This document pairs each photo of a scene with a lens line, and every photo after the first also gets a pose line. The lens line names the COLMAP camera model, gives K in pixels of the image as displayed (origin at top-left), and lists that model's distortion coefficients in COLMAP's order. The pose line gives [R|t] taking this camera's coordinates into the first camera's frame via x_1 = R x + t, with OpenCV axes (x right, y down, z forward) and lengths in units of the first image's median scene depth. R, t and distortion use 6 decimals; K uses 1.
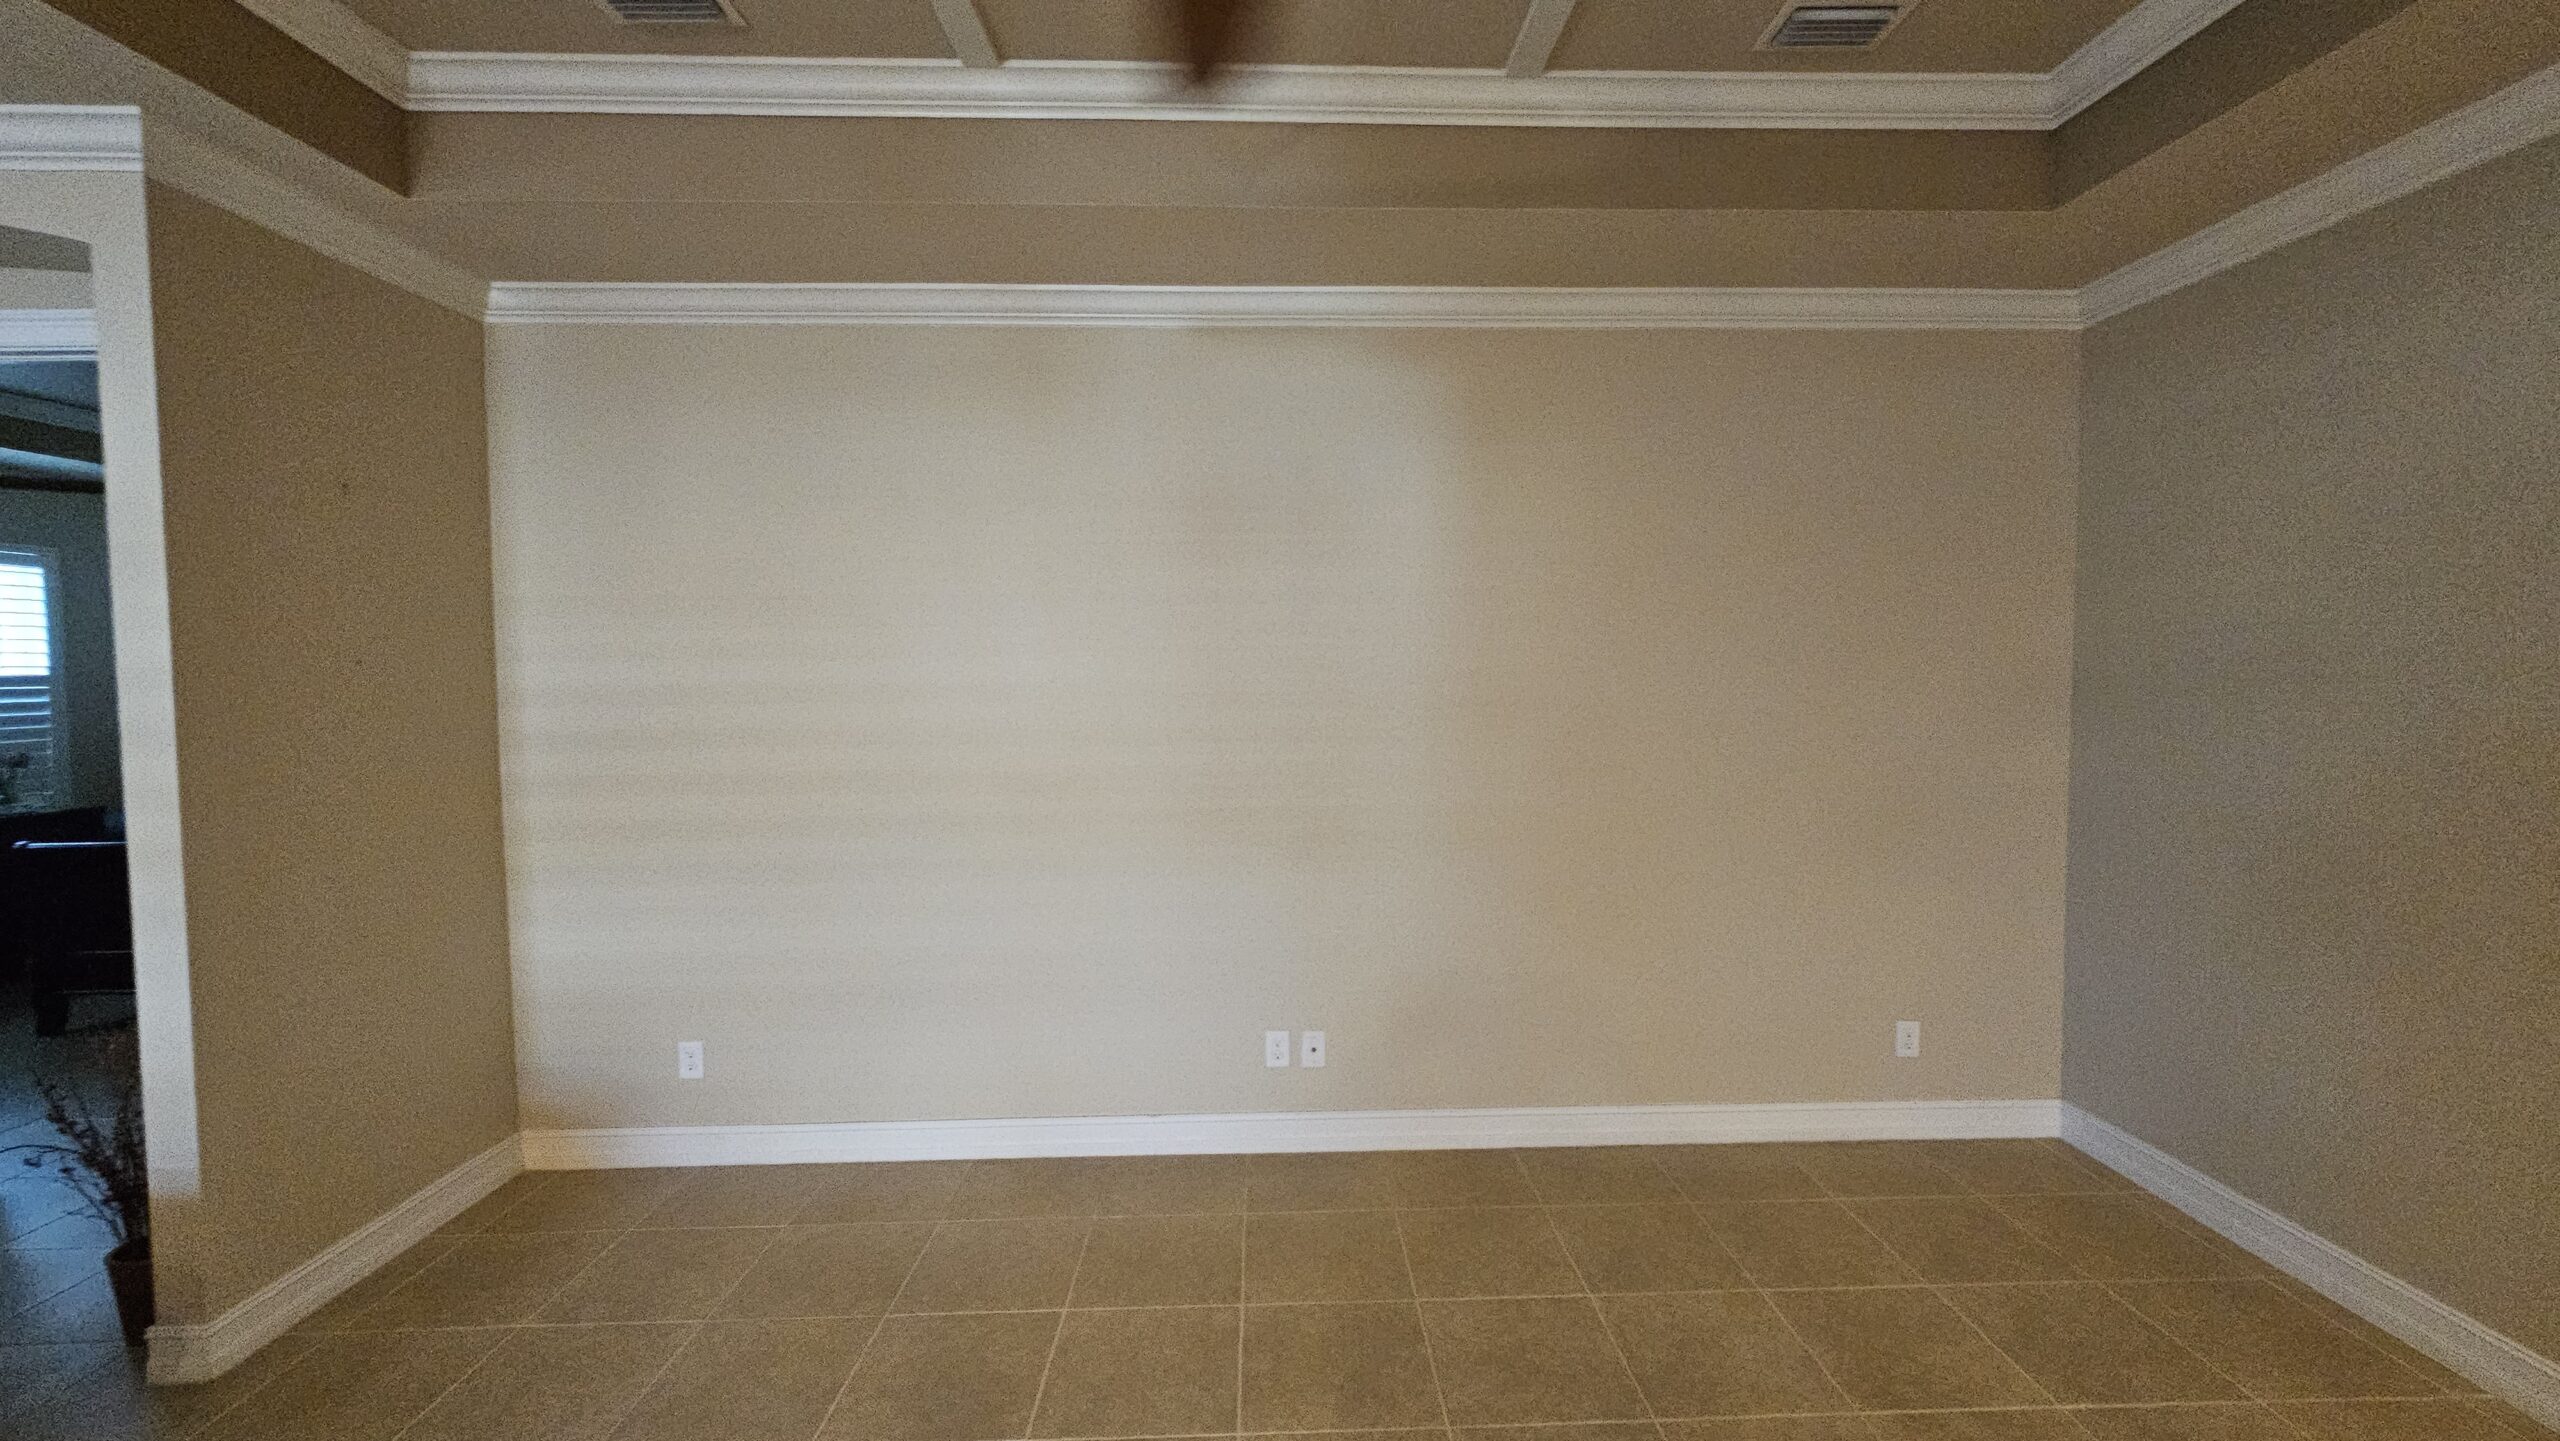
lens RADIAL K [[1041.5, 0, 1295.0], [0, 1041.5, 718.4], [0, 0, 1]] dist [-0.002101, 0.000300]
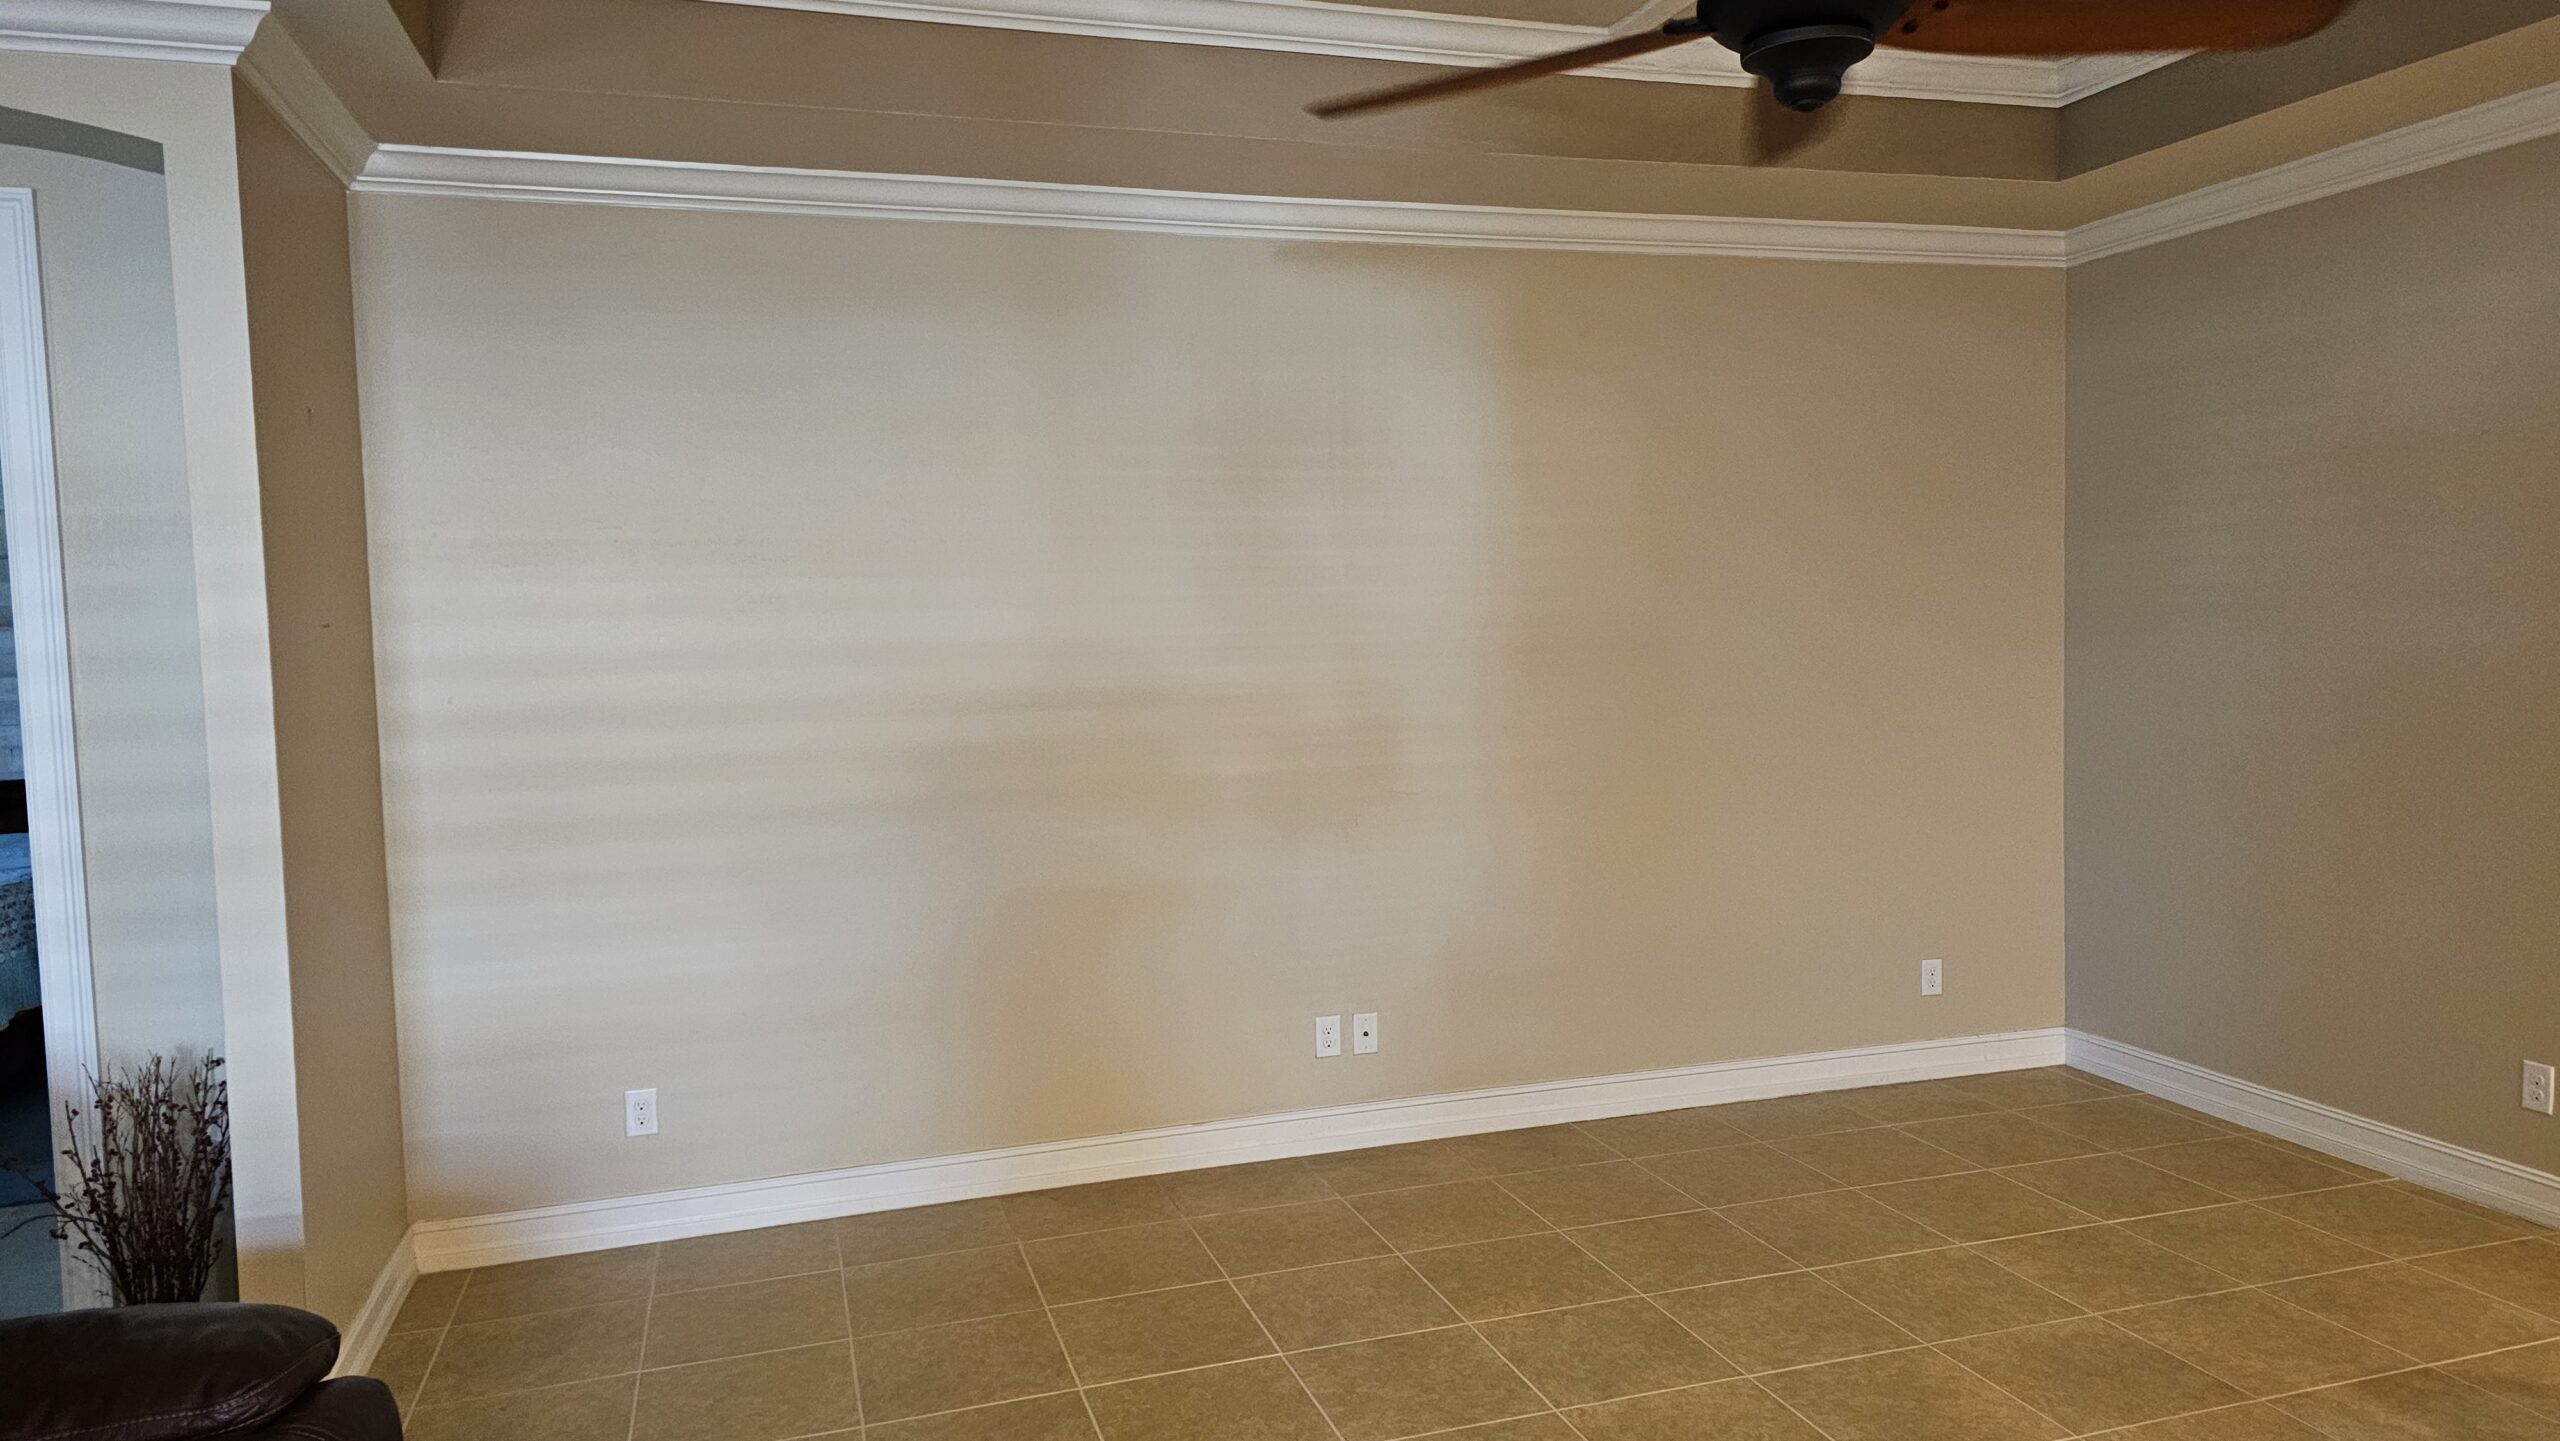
lens RADIAL K [[1701.6, 0, 1303.0], [0, 1701.6, 715.3], [0, 0, 1]] dist [0.062338, -0.053082]
pose [[0.962036, -0.033960, 0.270803, -0.447623], [0.031230, 0.999409, 0.014384, 0.017130], [-0.271131, -0.005381, 0.962527, -0.436508]]
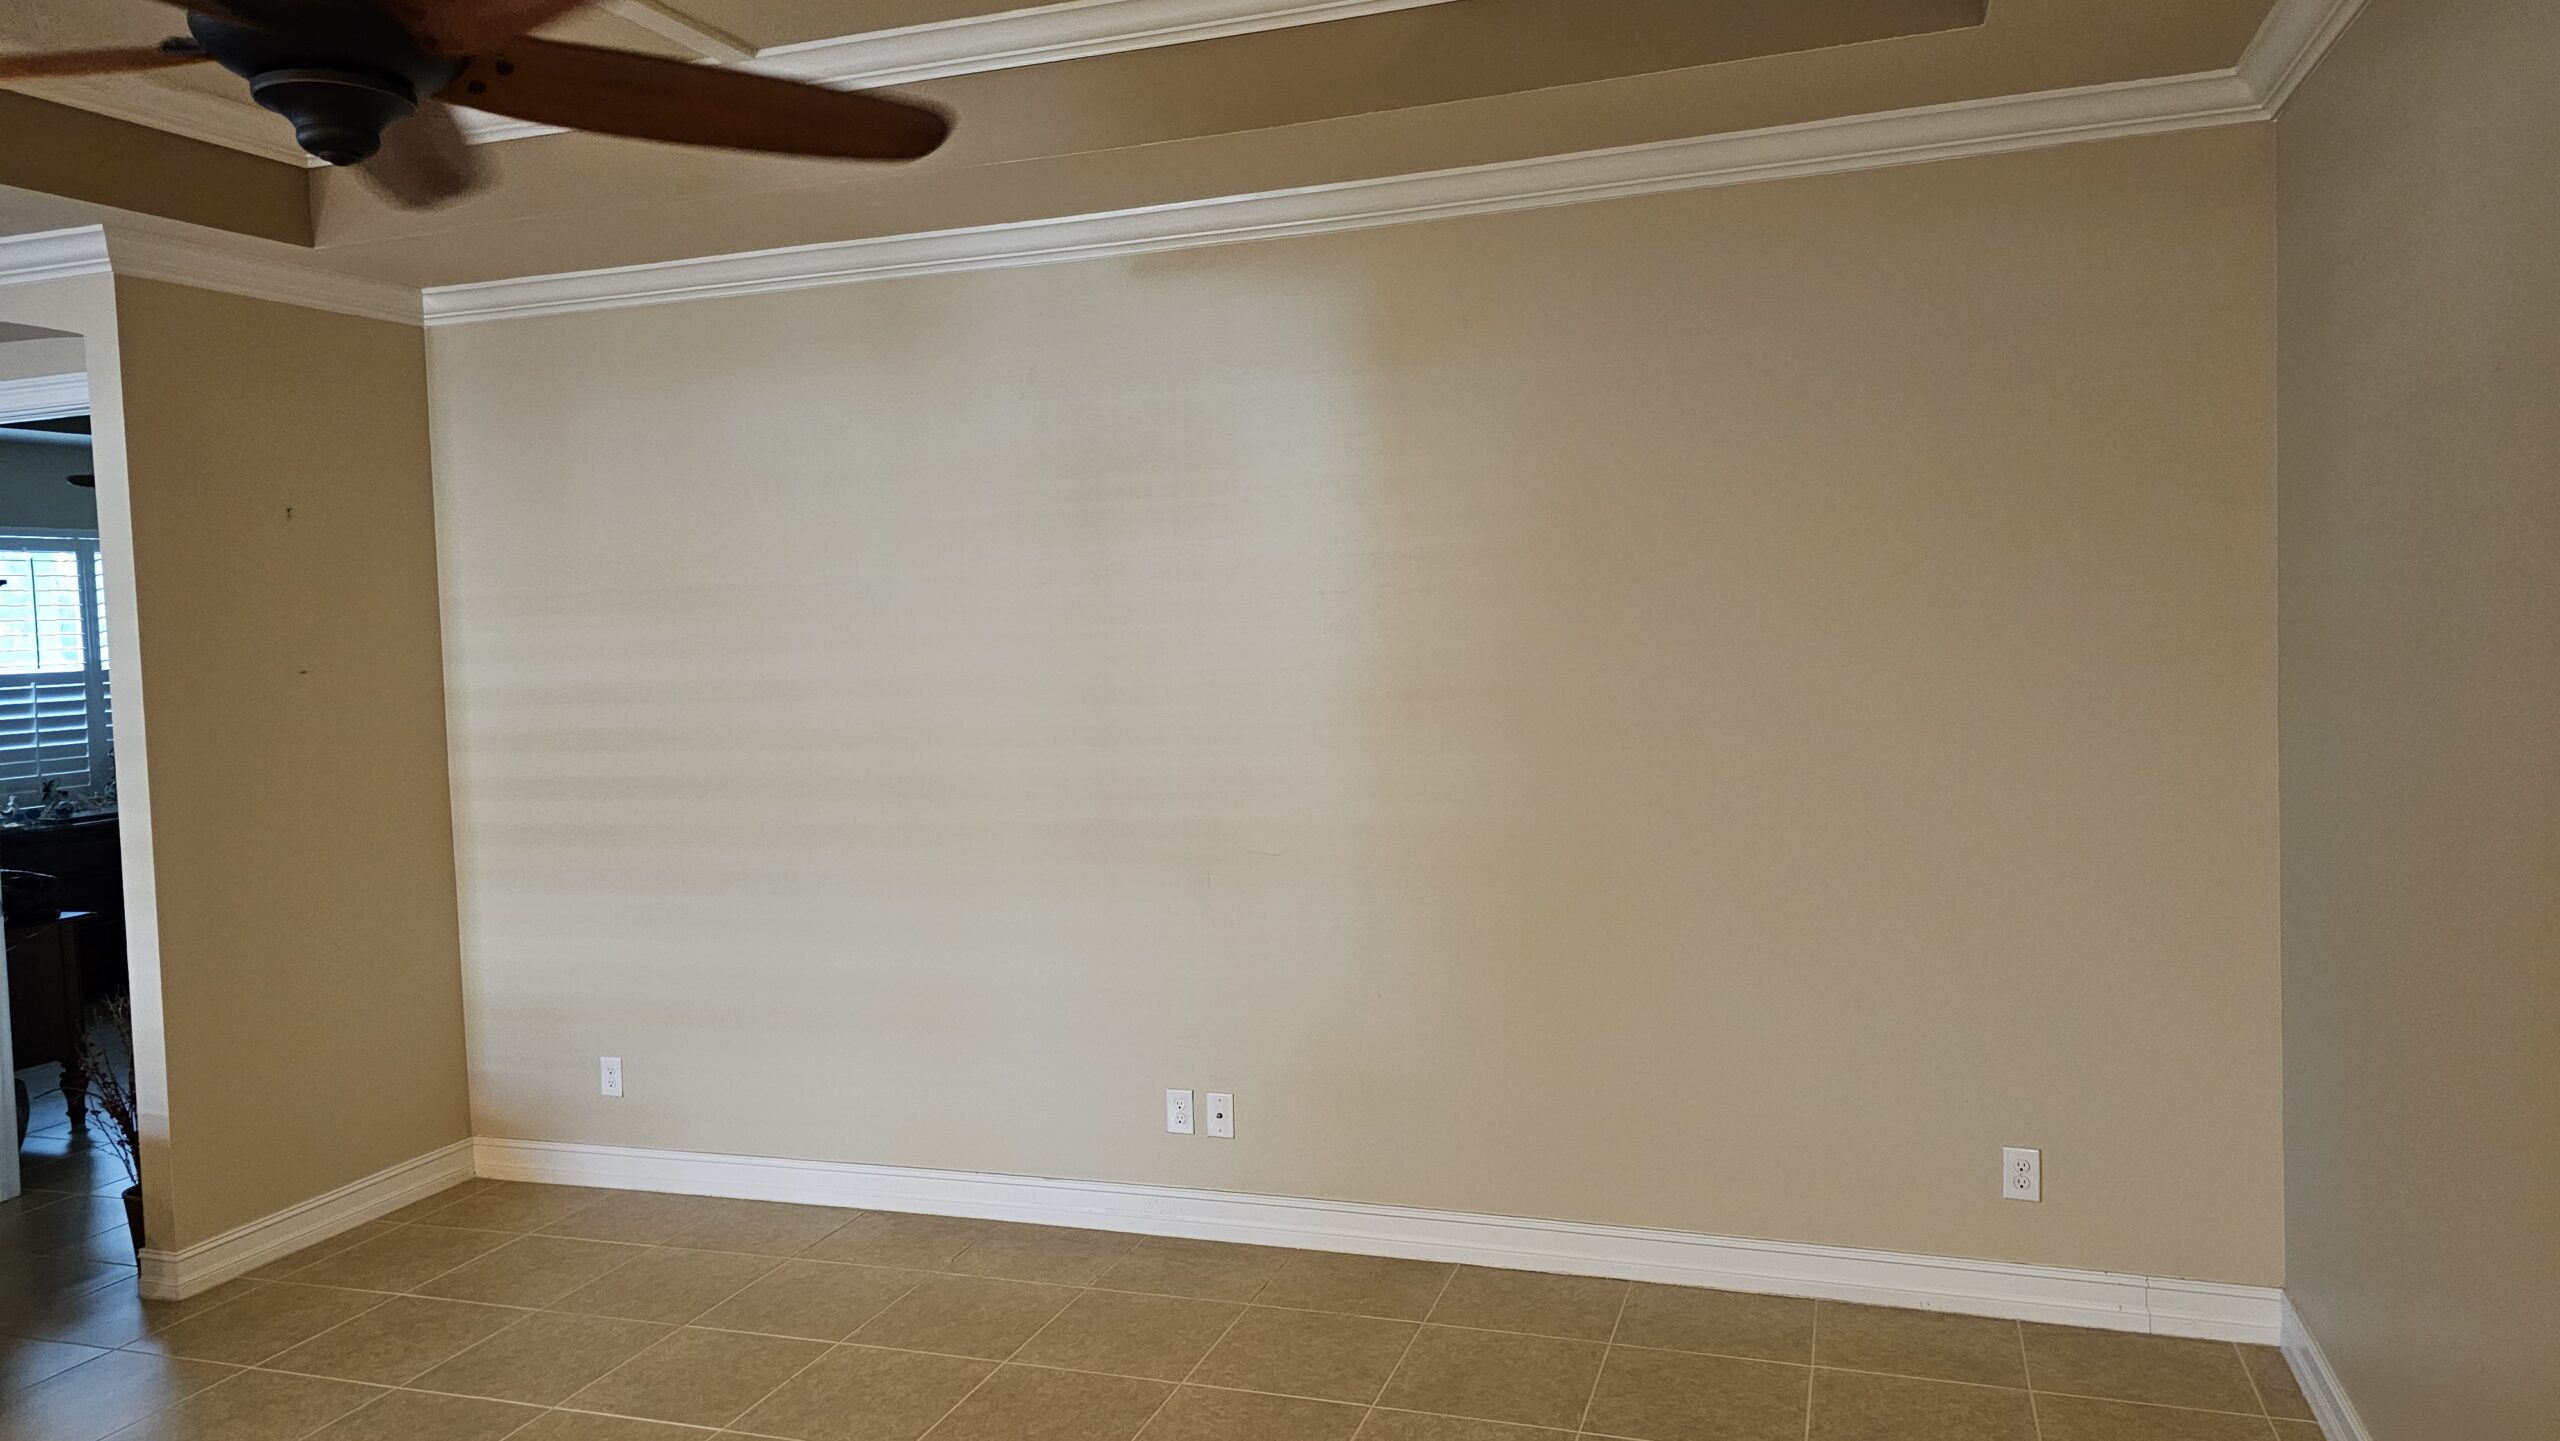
lens RADIAL K [[1710.6, 0, 1277.3], [0, 1710.6, 682.9], [0, 0, 1]] dist [0.047339, -0.034218]
pose [[0.933363, -0.011651, -0.358746, 0.575240], [0.013466, 0.999906, 0.002560, -0.028926], [0.358682, -0.007220, 0.933432, -0.261135]]
